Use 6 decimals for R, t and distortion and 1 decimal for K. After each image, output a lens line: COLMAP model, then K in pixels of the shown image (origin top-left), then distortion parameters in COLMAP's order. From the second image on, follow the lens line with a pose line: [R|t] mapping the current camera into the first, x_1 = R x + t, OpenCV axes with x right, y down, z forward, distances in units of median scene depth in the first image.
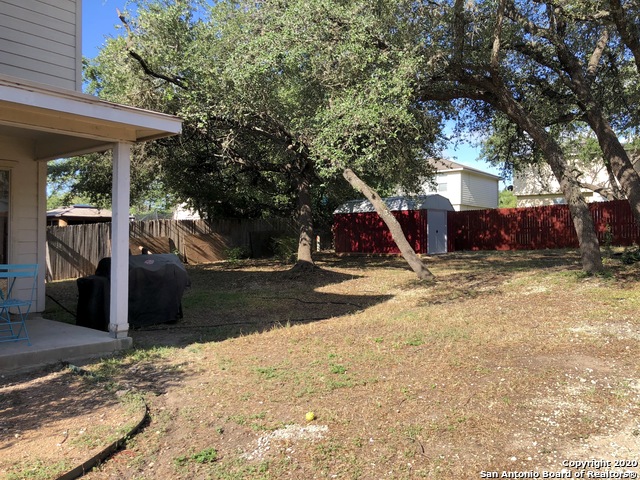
lens RADIAL K [[524.6, 0, 323.3], [0, 524.6, 239.2], [0, 0, 1]] dist [0.056924, -0.071865]
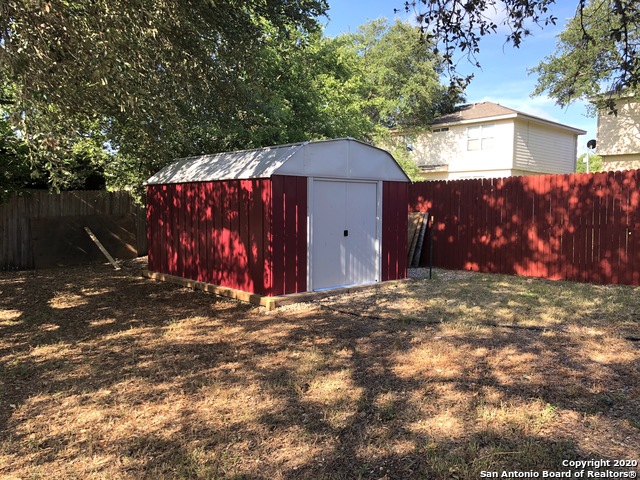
lens RADIAL K [[524.6, 0, 319.0], [0, 524.6, 239.4], [0, 0, 1]] dist [0.056924, -0.071865]
pose [[0.986550, 0.025983, -0.161381, 0.236070], [-0.016079, 0.997923, 0.062373, -0.031288], [0.162667, -0.058939, 0.984919, 0.547412]]
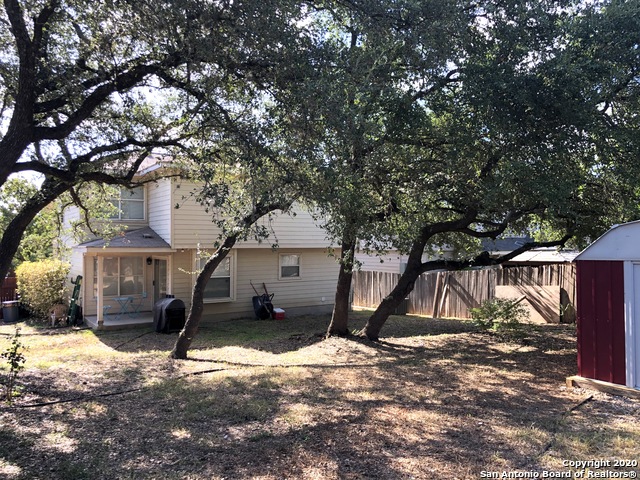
lens RADIAL K [[524.6, 0, 322.0], [0, 524.6, 241.6], [0, 0, 1]] dist [0.056924, -0.071865]
pose [[-0.300075, -0.009976, -0.953863, 0.528963], [0.006542, 0.999900, -0.012515, -0.058911], [0.953893, -0.009996, -0.299980, 0.801488]]
